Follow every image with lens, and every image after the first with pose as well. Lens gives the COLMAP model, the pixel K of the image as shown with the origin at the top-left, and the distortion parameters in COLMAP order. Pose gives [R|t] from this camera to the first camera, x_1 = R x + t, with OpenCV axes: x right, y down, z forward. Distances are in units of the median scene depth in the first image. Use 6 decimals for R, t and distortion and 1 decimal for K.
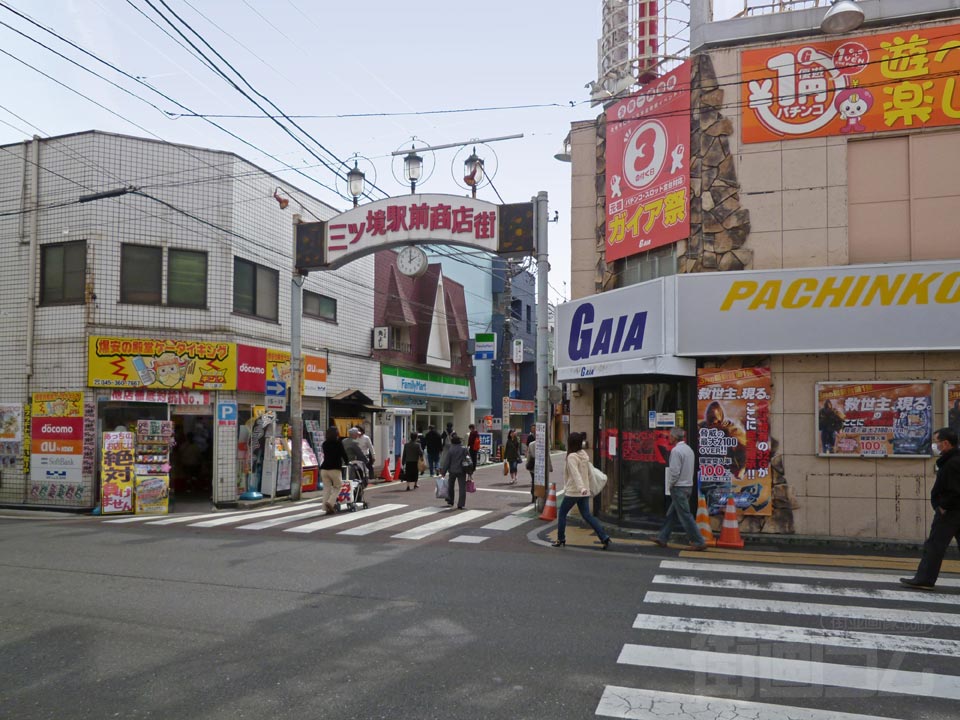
lens RADIAL K [[741.2, 0, 493.0], [0, 741.2, 383.4], [0, 0, 1]] dist [-0.034168, 0.016028]
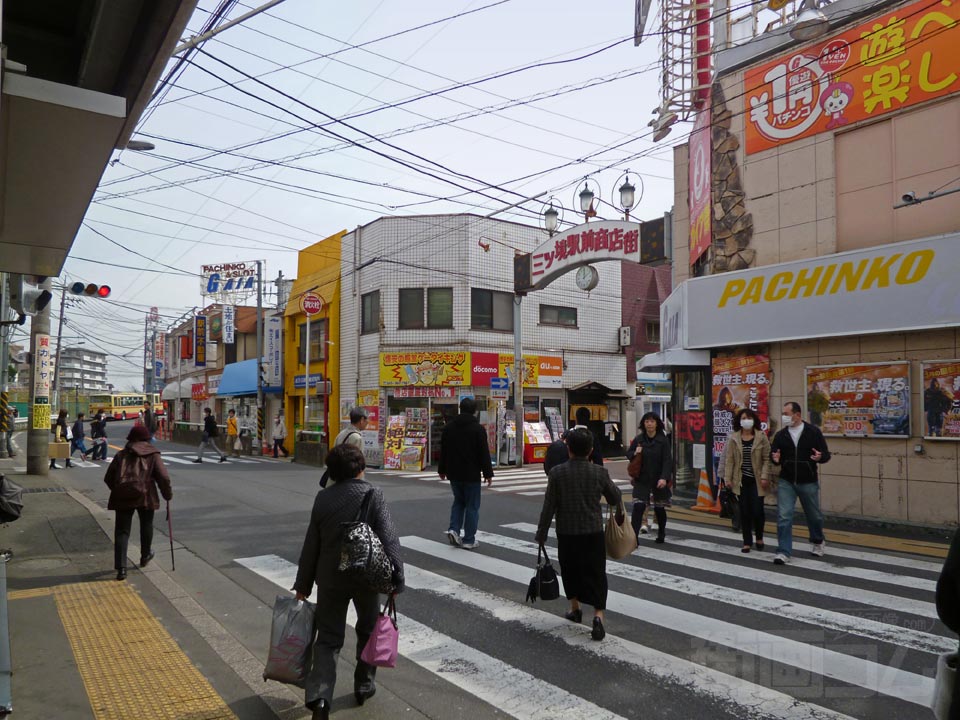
lens RADIAL K [[741.2, 0, 486.9], [0, 741.2, 360.9], [0, 0, 1]] dist [-0.034168, 0.016028]
pose [[0.805612, -0.045804, -0.590670, 0.611876], [0.037643, 0.998950, -0.026124, 0.000463], [0.591246, -0.001188, 0.806490, -0.123503]]
